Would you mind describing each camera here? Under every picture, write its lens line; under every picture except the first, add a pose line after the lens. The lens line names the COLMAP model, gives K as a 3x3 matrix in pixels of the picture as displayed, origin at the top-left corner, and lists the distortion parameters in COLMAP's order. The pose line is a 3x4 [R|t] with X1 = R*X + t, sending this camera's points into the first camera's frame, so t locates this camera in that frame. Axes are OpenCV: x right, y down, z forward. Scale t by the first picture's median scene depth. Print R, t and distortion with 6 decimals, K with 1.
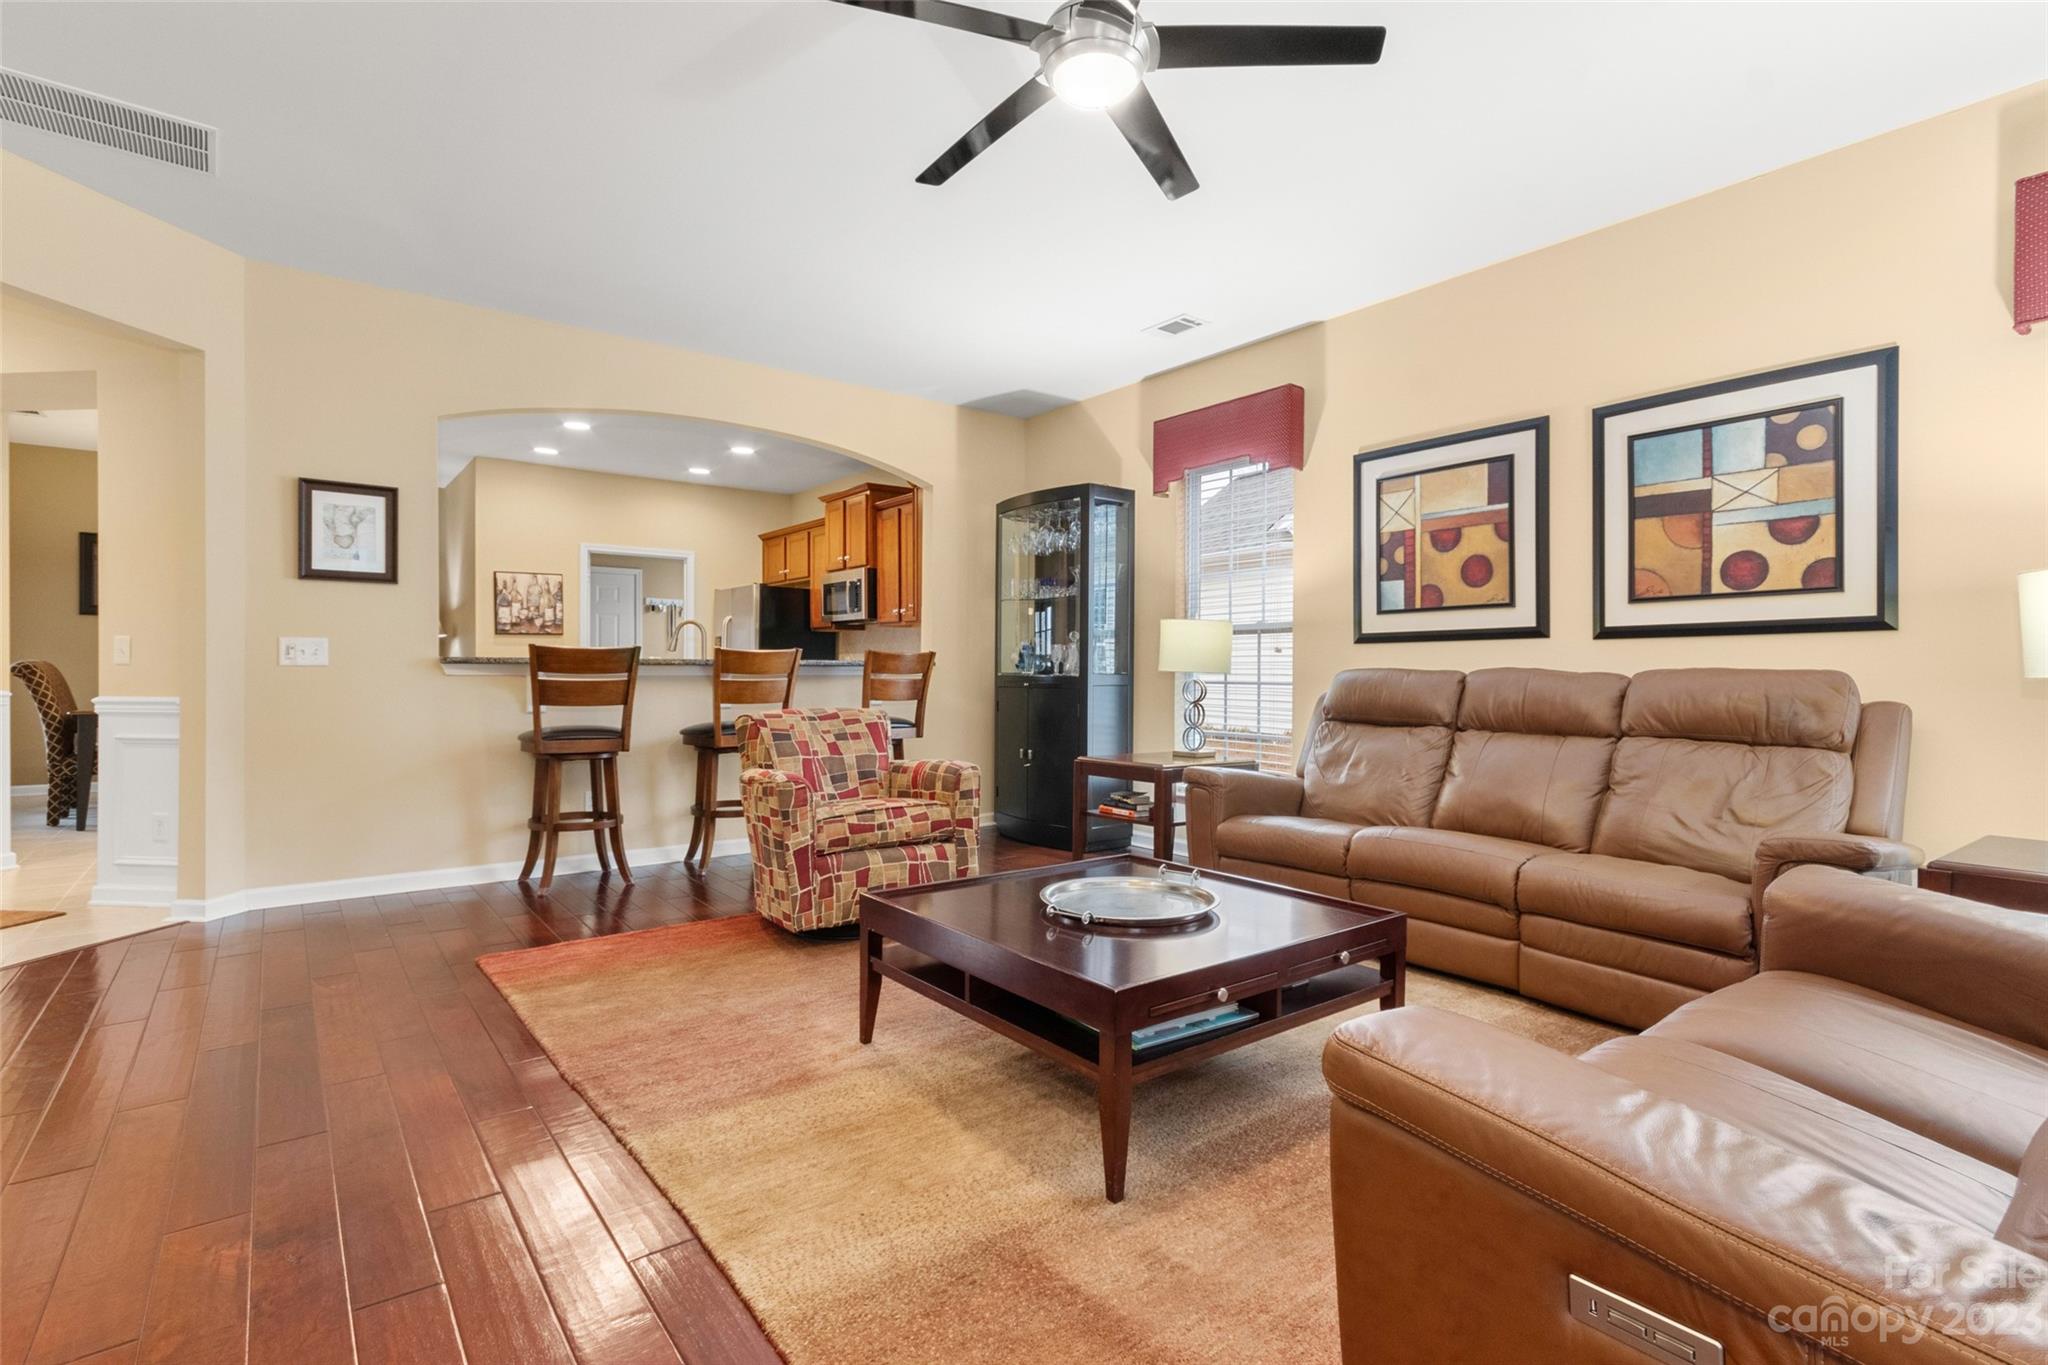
lens RADIAL K [[961.5, 0, 1018.7], [0, 961.5, 669.9], [0, 0, 1]] dist [0.015868, 0.000487]
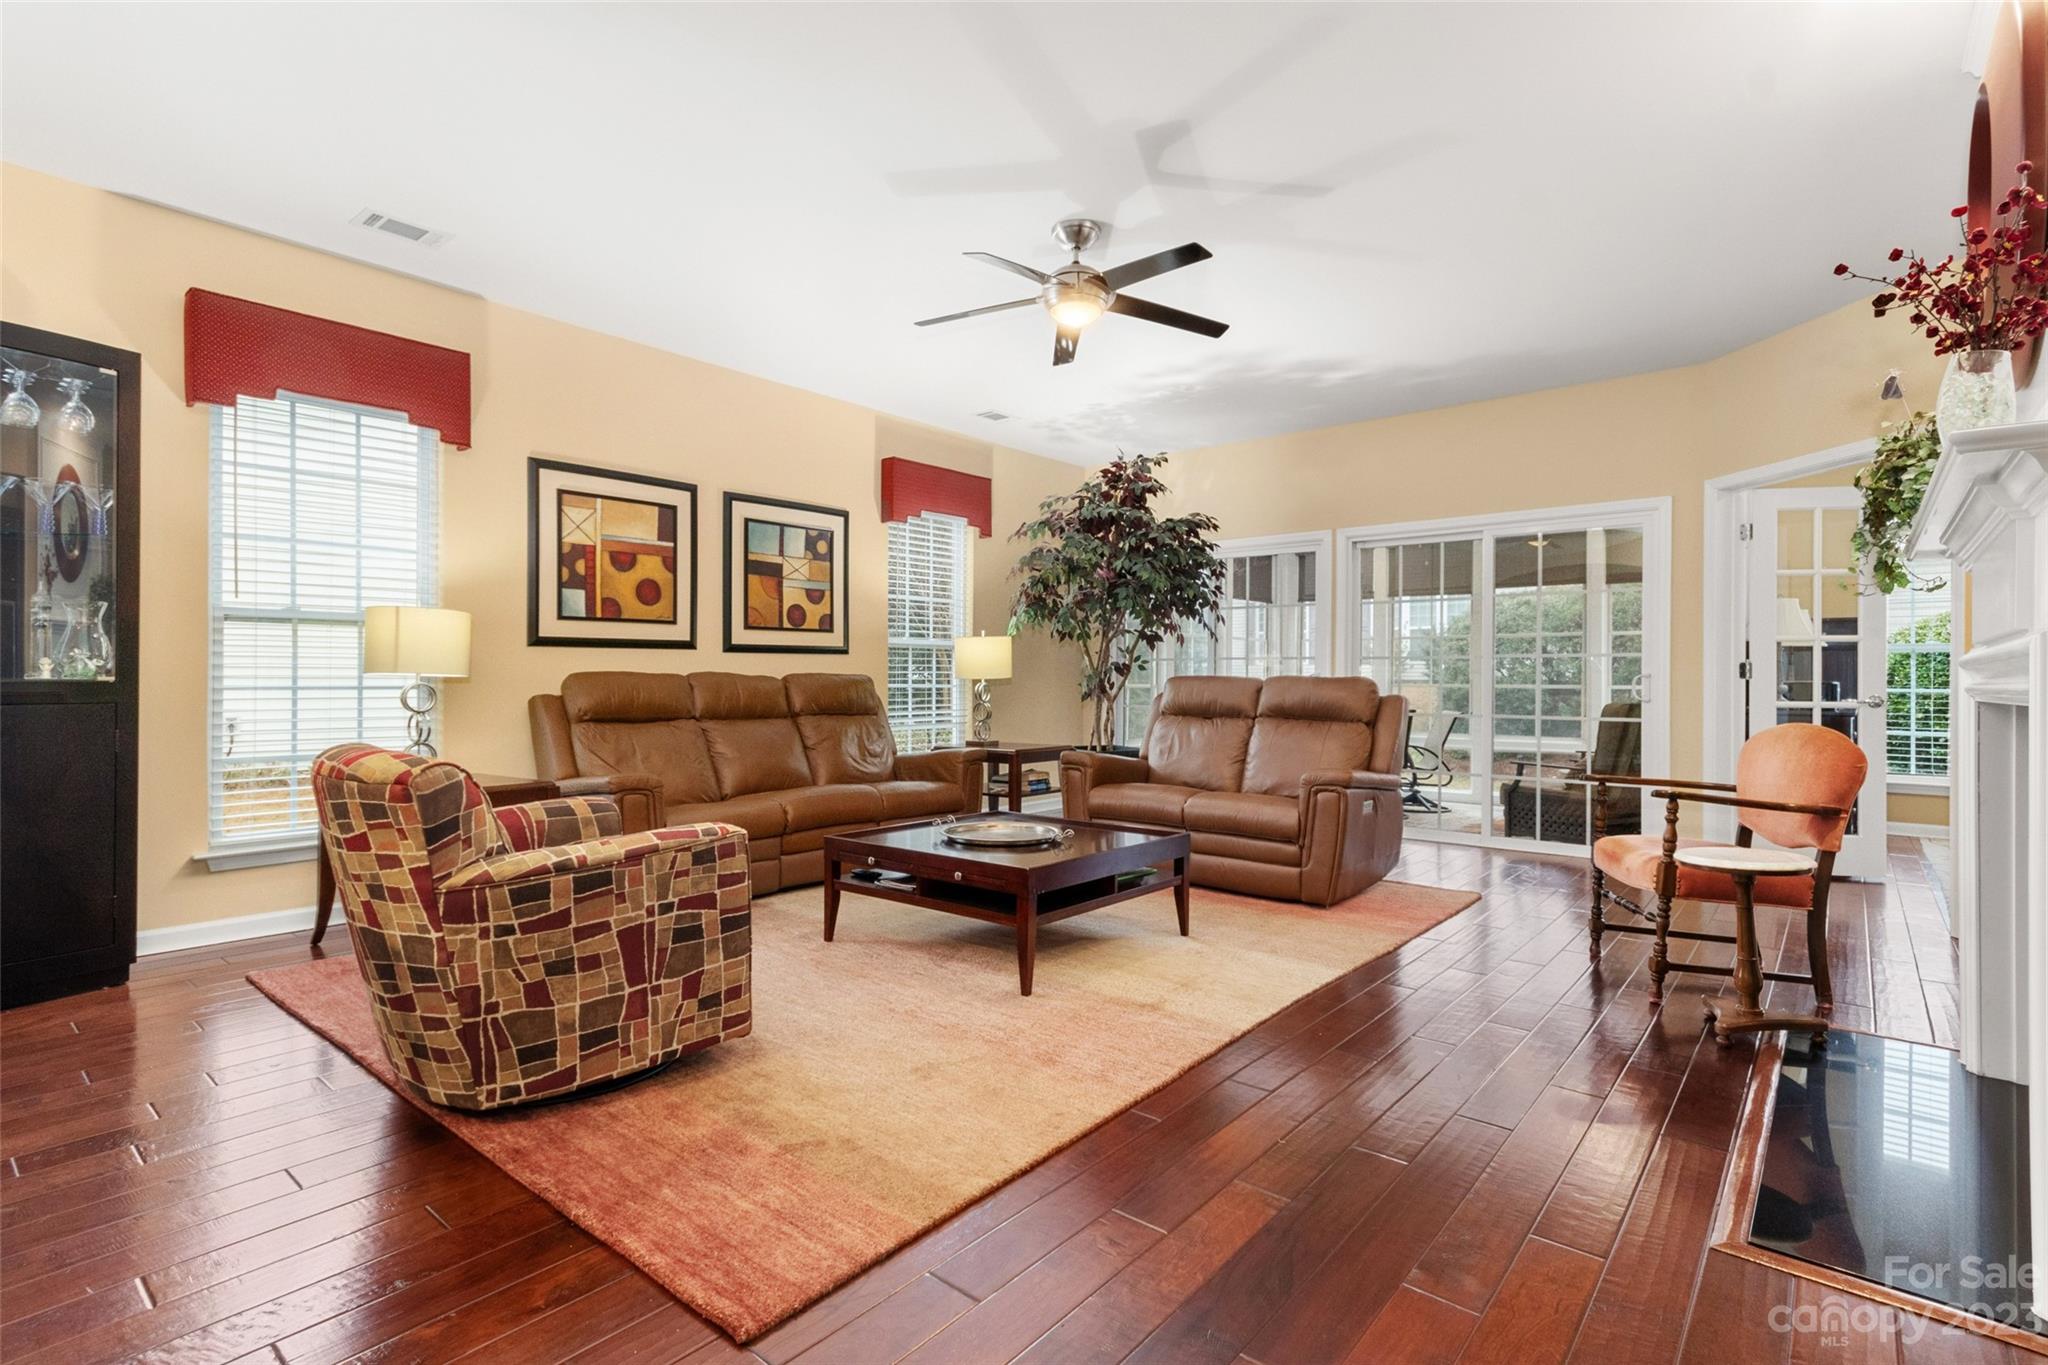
lens RADIAL K [[961.5, 0, 1018.3], [0, 961.5, 668.0], [0, 0, 1]] dist [0.015868, 0.000487]
pose [[-0.191075, 0.006679, 0.981553, -0.836569], [-0.006128, 0.999949, -0.007998, 0.000244], [-0.981556, -0.007543, -0.191024, 0.797803]]
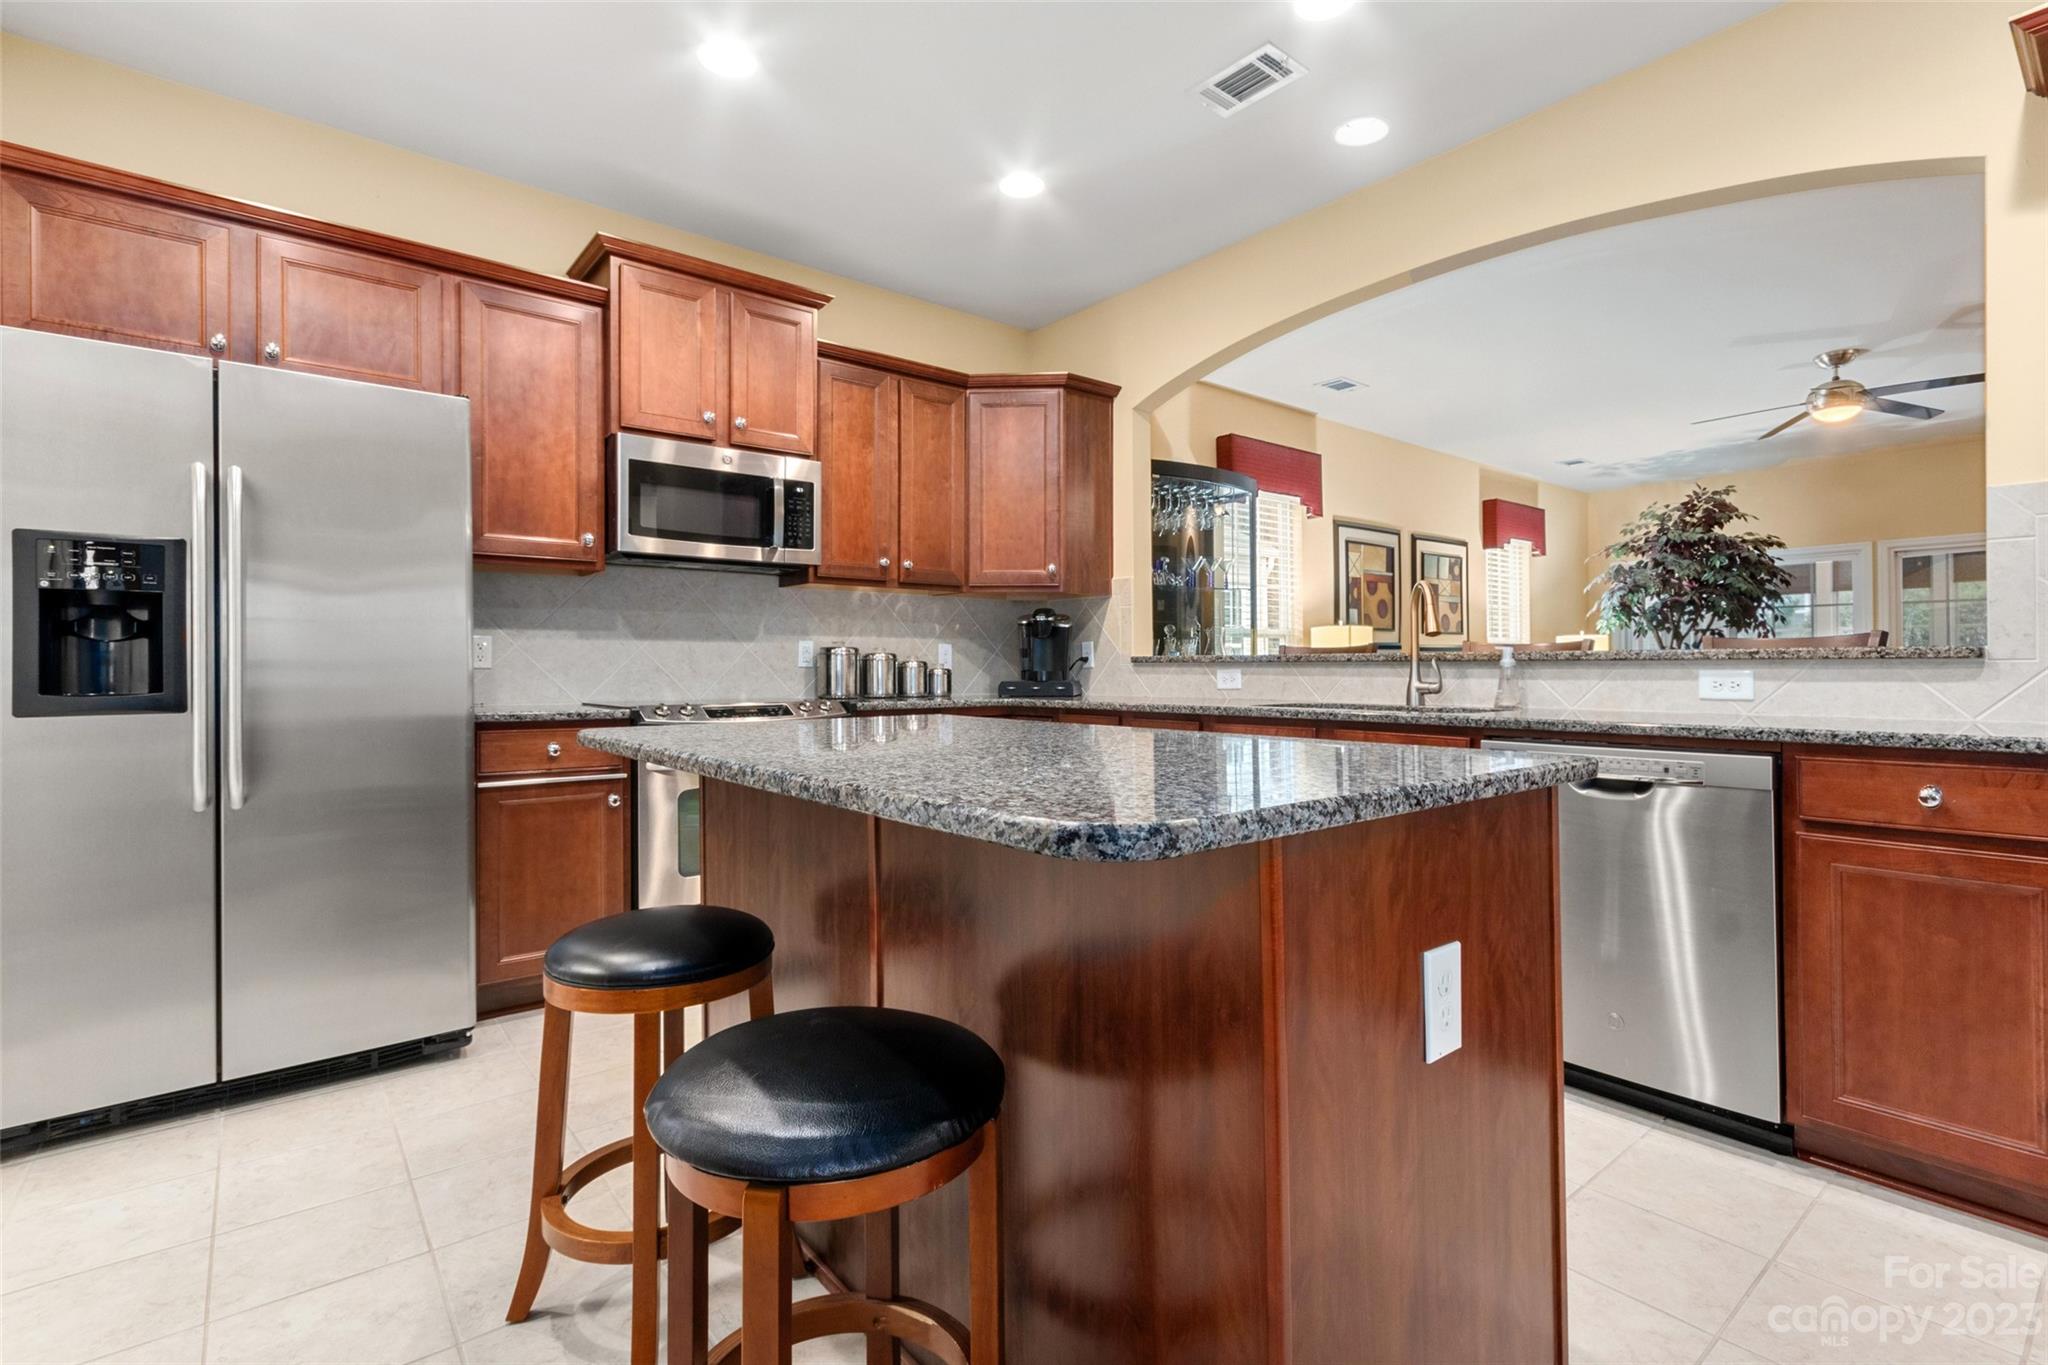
lens RADIAL K [[961.5, 0, 1025.4], [0, 961.5, 666.5], [0, 0, 1]] dist [0.015868, 0.000487]
pose [[-0.023039, 0.007489, 0.999707, -1.264273], [0.003670, 0.999966, -0.007406, 0.010954], [-0.999728, 0.003498, -0.023066, 1.728825]]
